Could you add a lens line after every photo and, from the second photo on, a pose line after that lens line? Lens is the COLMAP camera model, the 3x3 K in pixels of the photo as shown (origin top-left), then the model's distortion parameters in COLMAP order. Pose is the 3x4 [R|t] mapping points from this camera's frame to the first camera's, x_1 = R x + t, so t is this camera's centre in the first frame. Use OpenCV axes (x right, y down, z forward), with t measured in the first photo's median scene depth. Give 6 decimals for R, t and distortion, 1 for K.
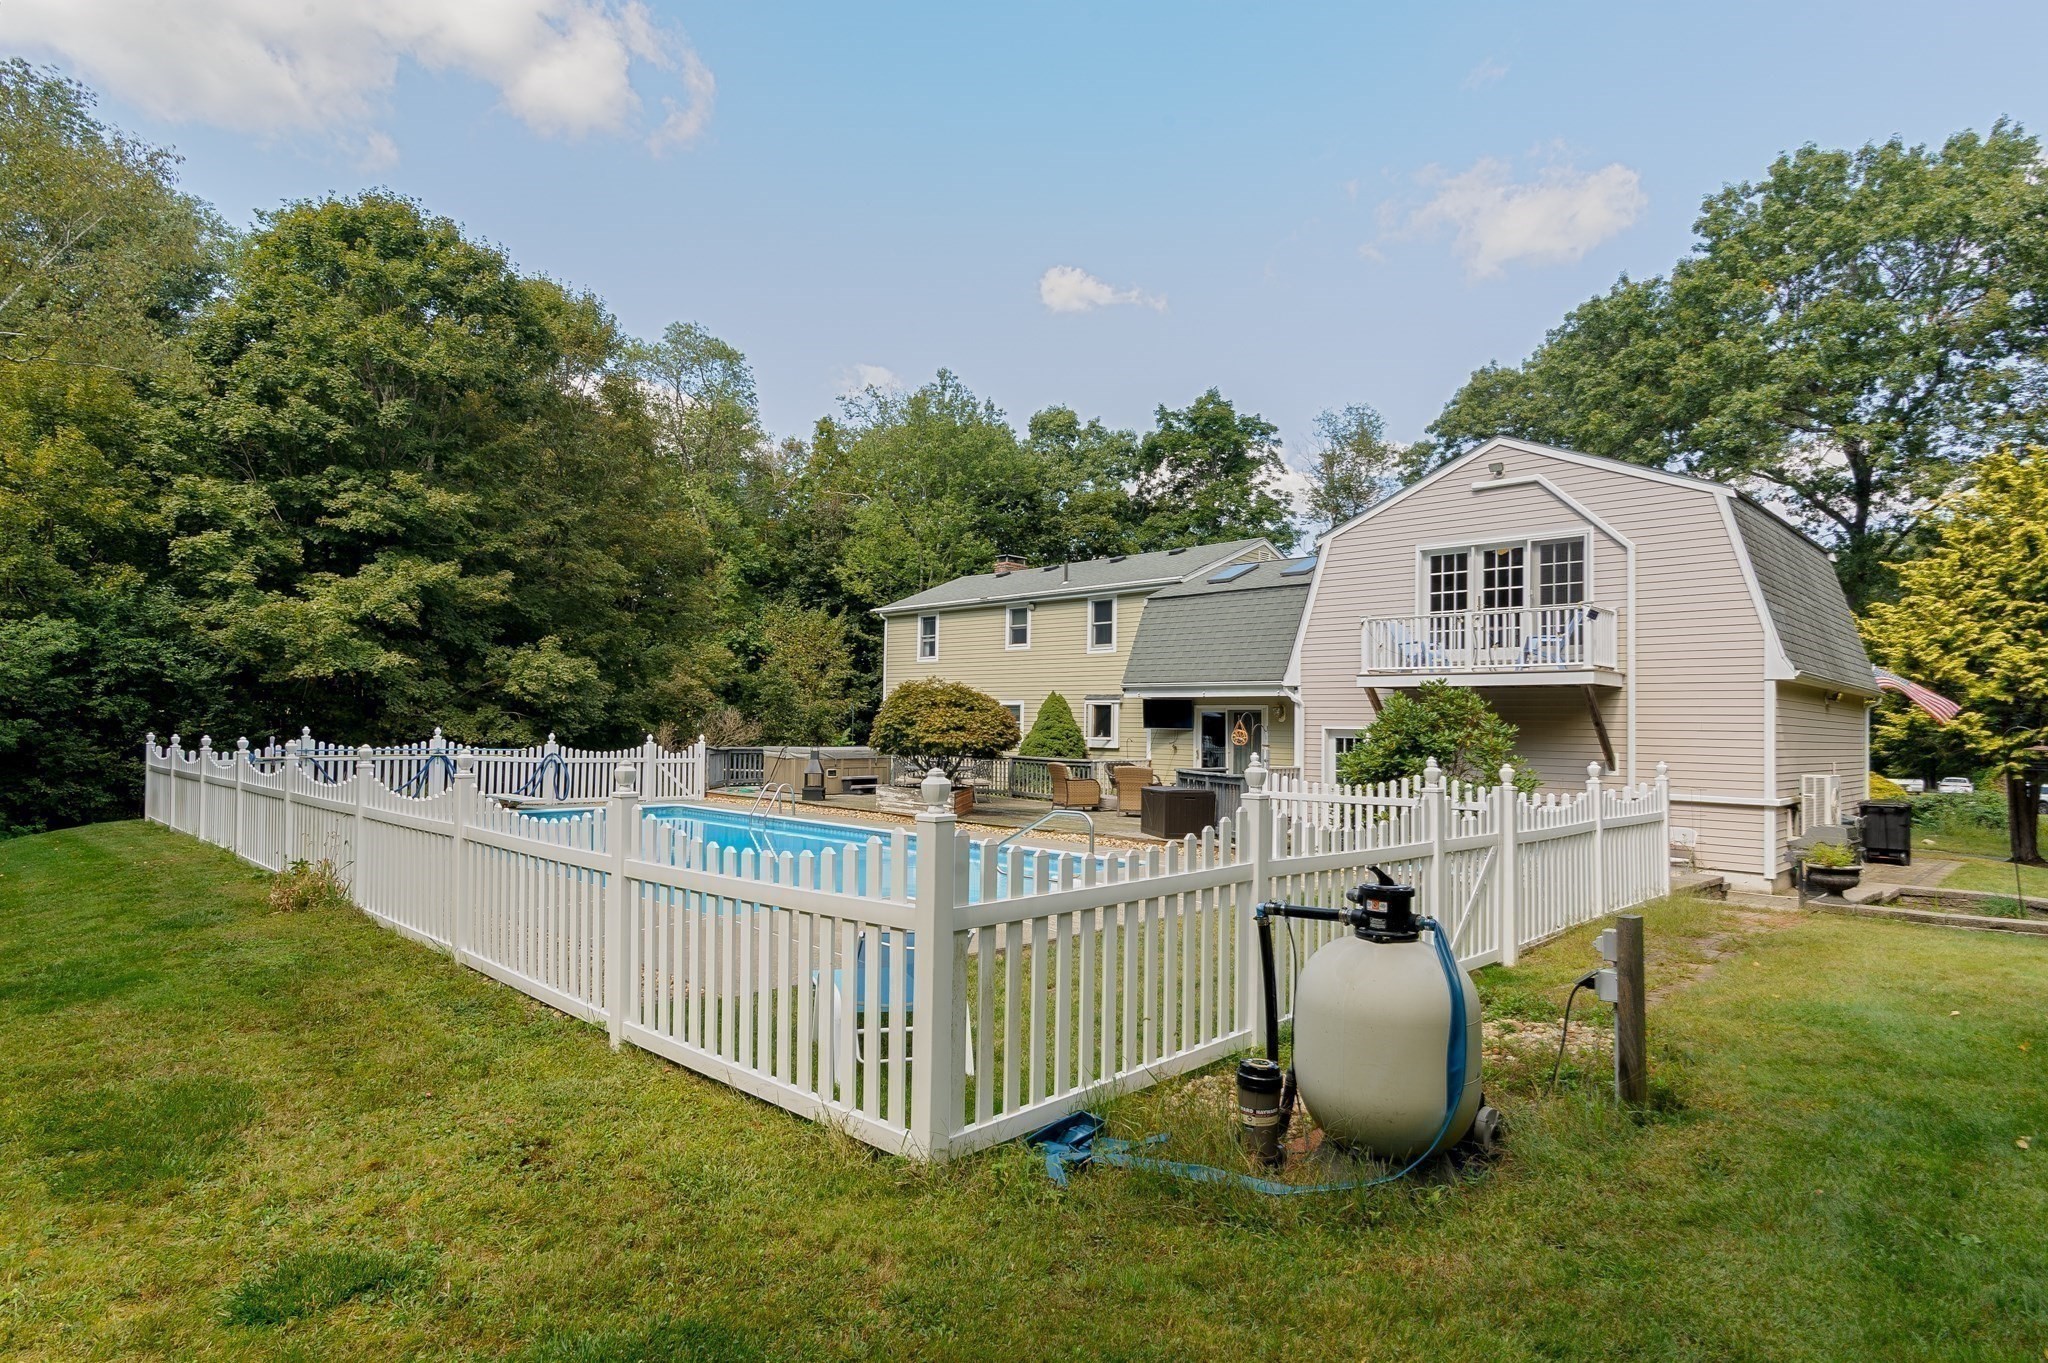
lens RADIAL K [[1138.7, 0, 1024.0], [0, 1138.7, 681.5], [0, 0, 1]] dist [0.024329, 0.000956]
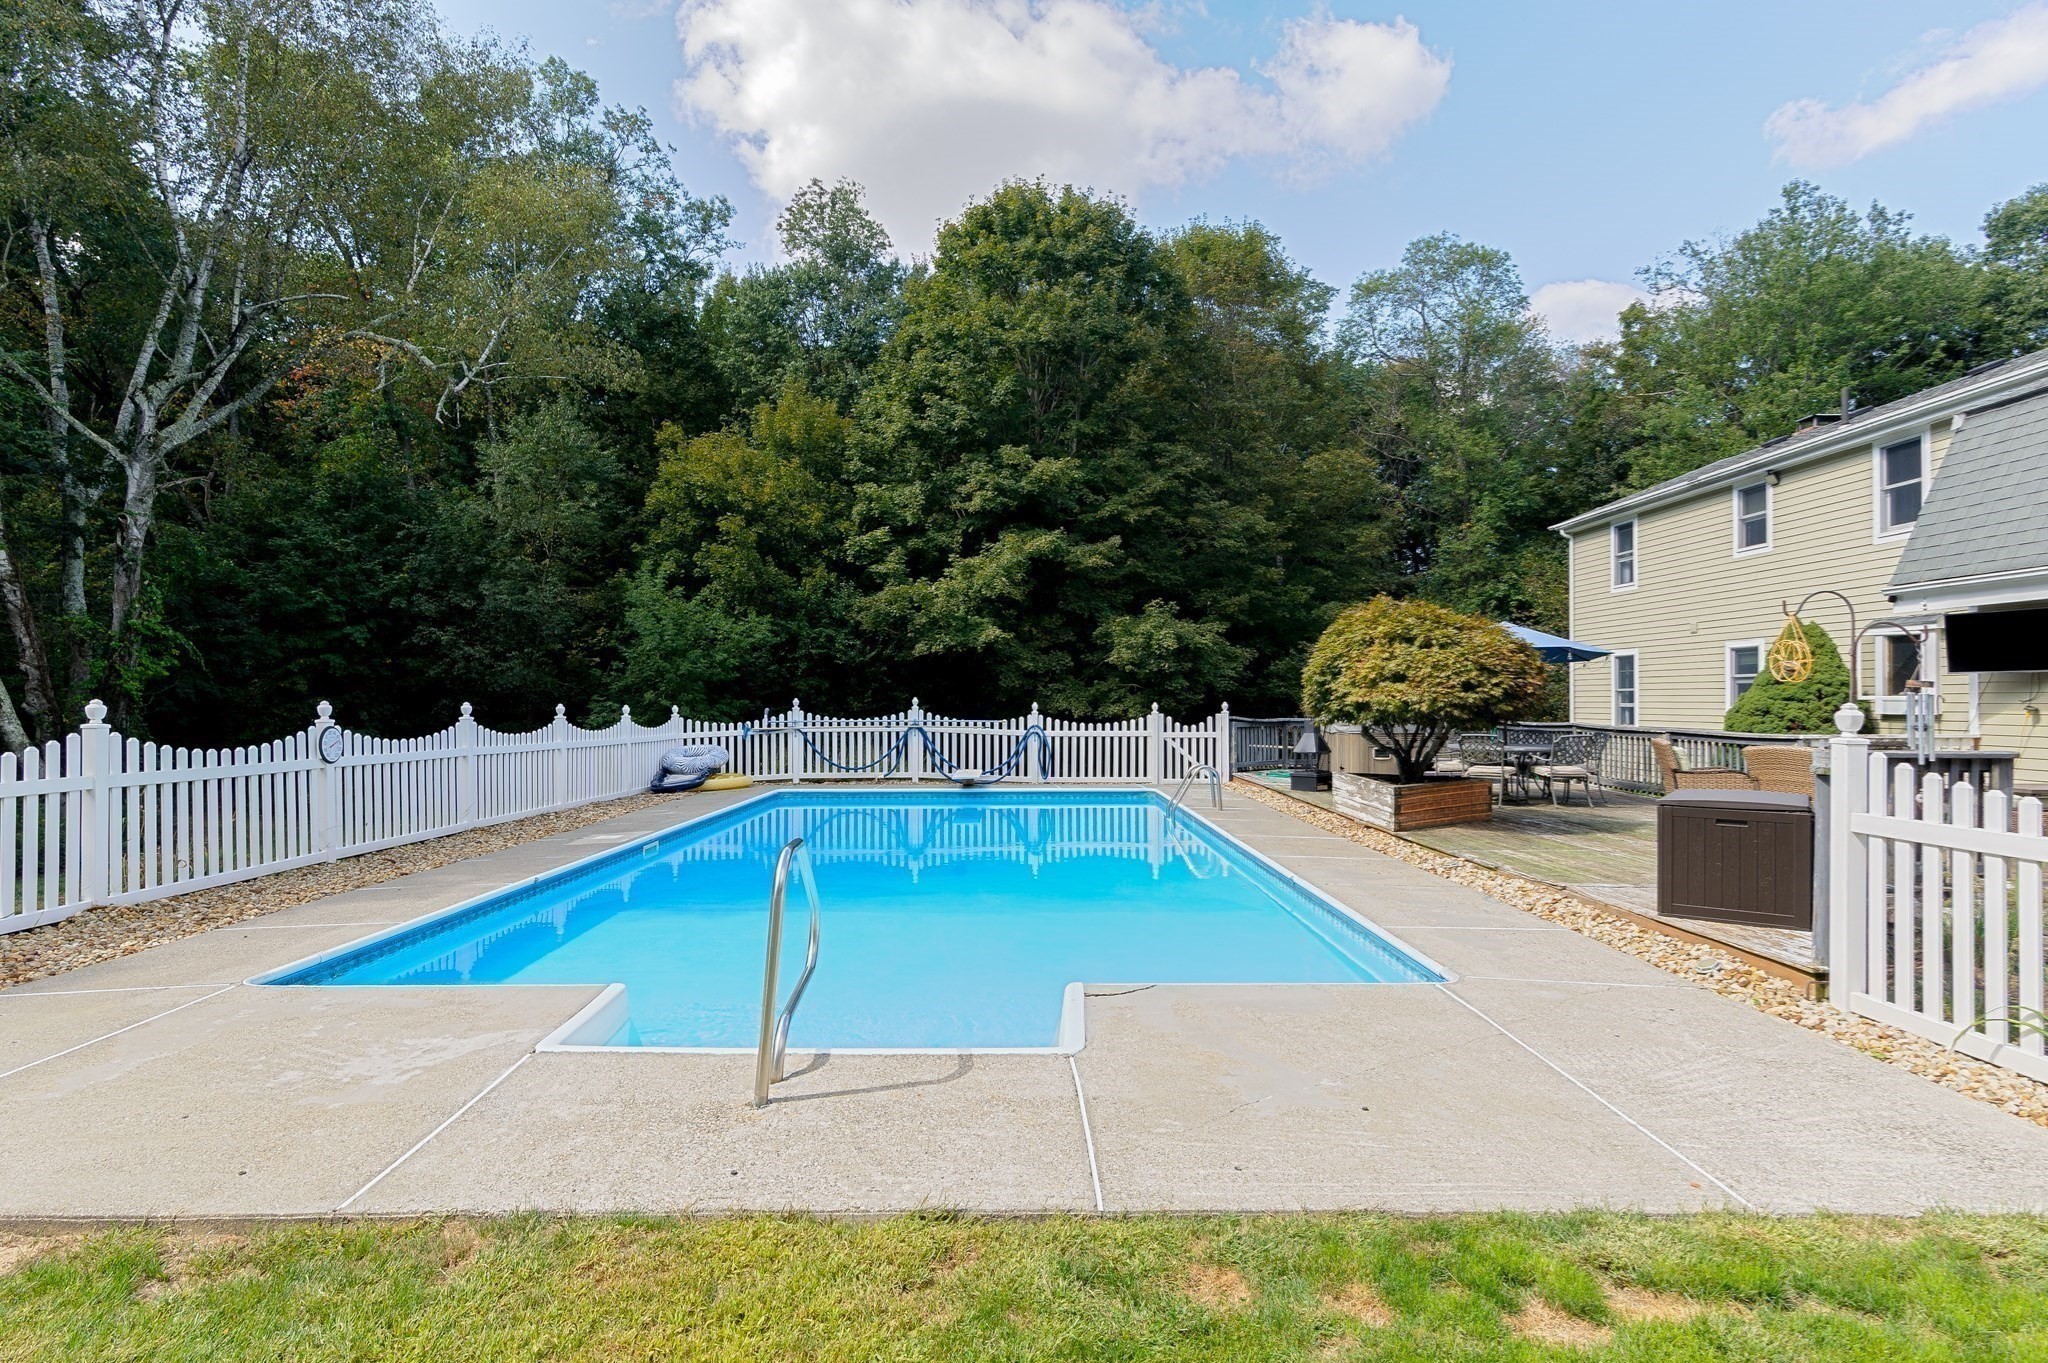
lens RADIAL K [[1111.7, 0, 1024.0], [0, 1111.7, 681.5], [0, 0, 1]] dist [0.009705, 0.000707]
pose [[0.696302, -0.032585, -0.717009, 0.149167], [0.042291, 0.999096, -0.004336, 0.025427], [0.716502, -0.027304, 0.697050, 0.314269]]
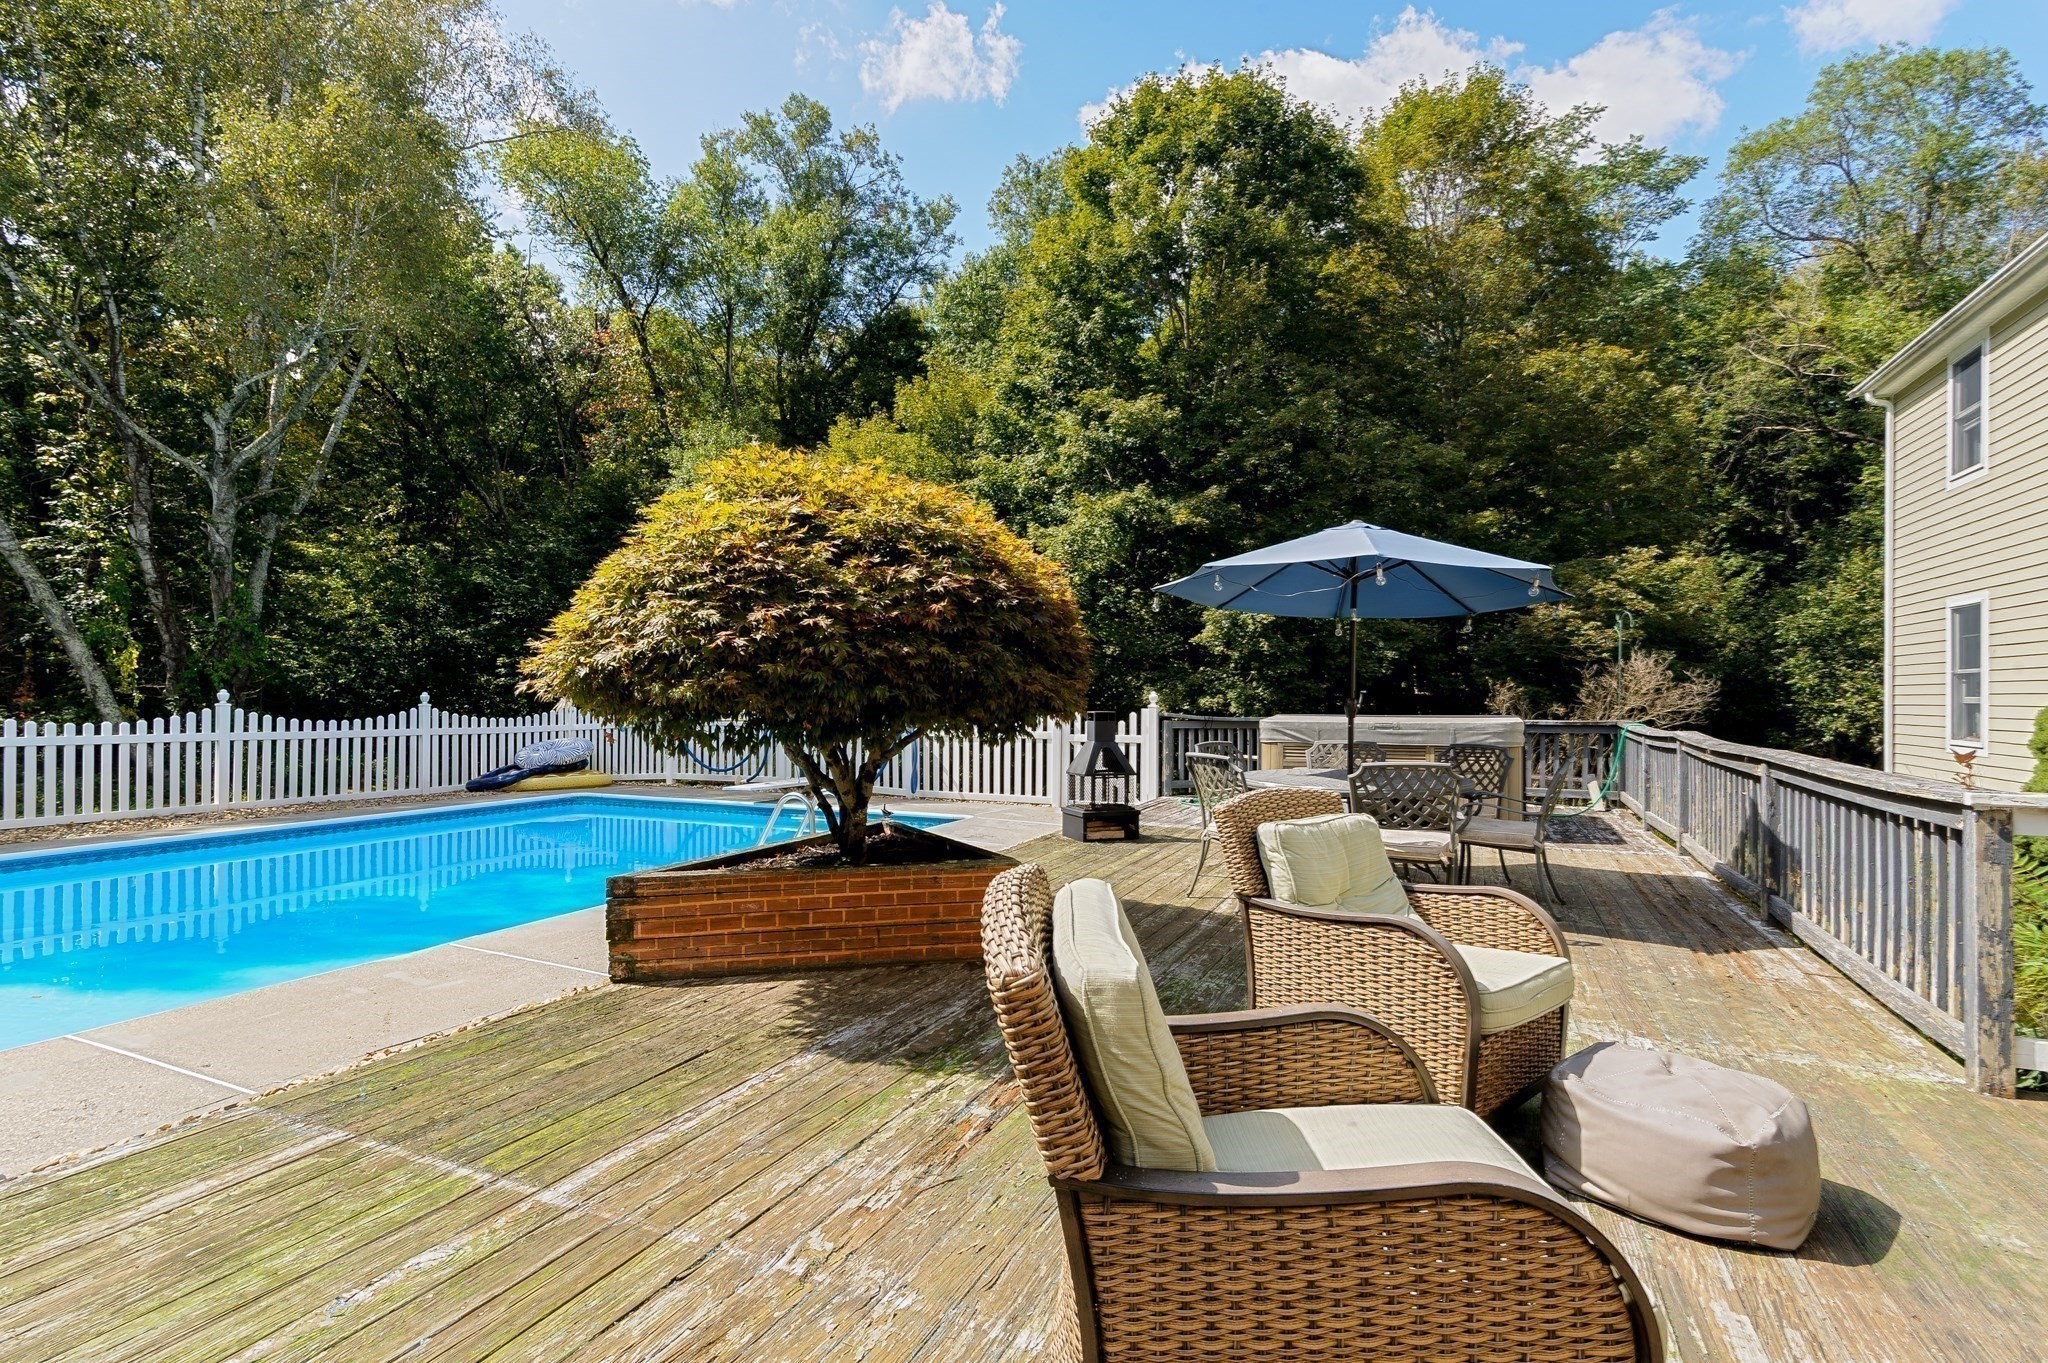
lens RADIAL K [[983.4, 0, 1014.0], [0, 983.4, 699.9], [0, 0, 1]] dist [0.016020, 0.000818]
pose [[0.330773, -0.010001, -0.943657, 0.119153], [0.041596, 0.999127, 0.003991, 0.038368], [0.942793, -0.040572, 0.330900, 0.656095]]
